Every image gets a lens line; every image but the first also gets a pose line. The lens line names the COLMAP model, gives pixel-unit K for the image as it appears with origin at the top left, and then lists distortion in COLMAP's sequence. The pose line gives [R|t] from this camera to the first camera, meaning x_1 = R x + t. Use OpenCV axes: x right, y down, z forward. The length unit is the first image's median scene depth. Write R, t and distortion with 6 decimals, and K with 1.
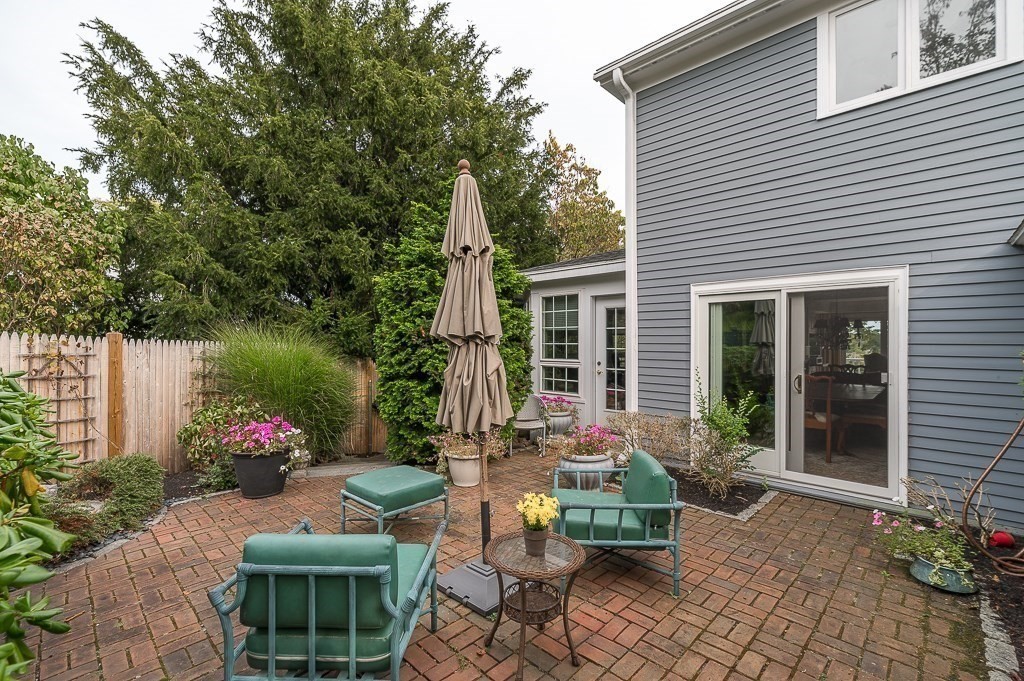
lens RADIAL K [[445.2, 0, 506.6], [0, 445.2, 341.2], [0, 0, 1]] dist [-0.001297, 0.000167]
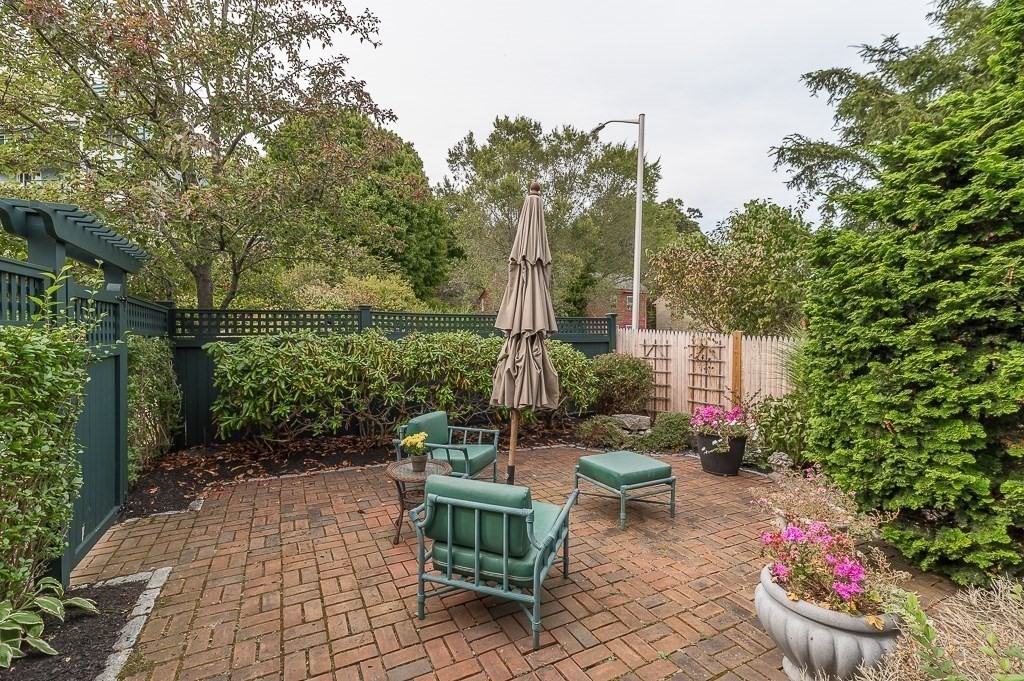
lens RADIAL K [[445.2, 0, 517.8], [0, 445.2, 339.4], [0, 0, 1]] dist [-0.001297, 0.000167]
pose [[-0.294406, 0.001263, -0.955680, 0.383974], [-0.002794, 0.999994, 0.002183, 0.002988], [0.955676, 0.003313, -0.294401, 0.472254]]
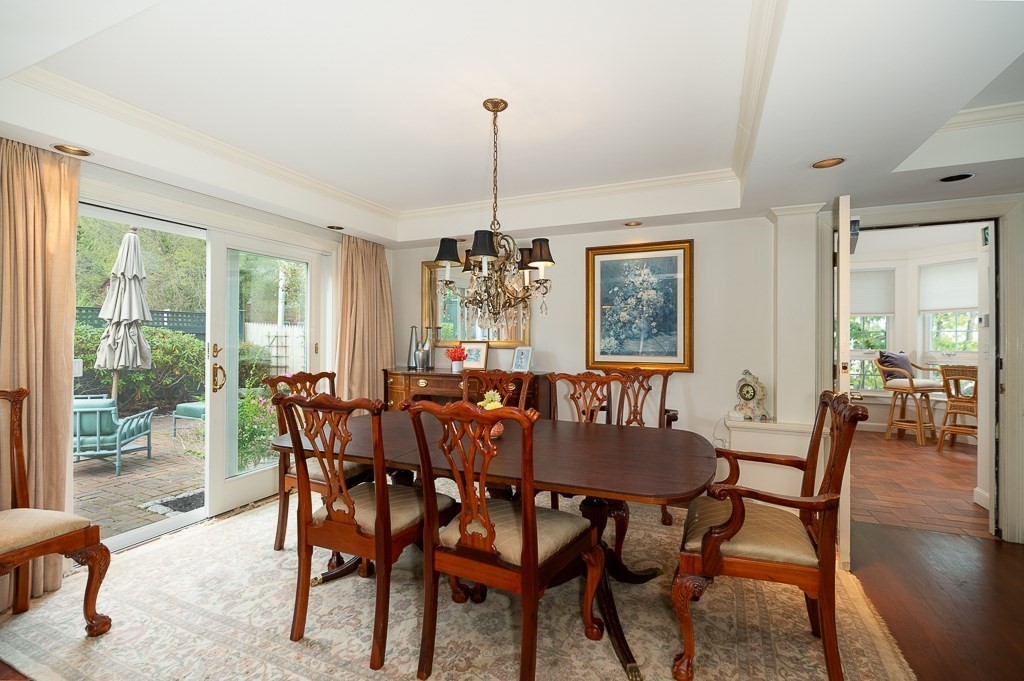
lens RADIAL K [[445.2, 0, 511.4], [0, 445.2, 338.2], [0, 0, 1]] dist [-0.001297, 0.000167]
pose [[0.348209, 0.003883, -0.937409, 0.940844], [-0.003406, 0.999990, 0.002877, 0.024396], [0.937411, 0.002191, 0.348219, 0.729295]]
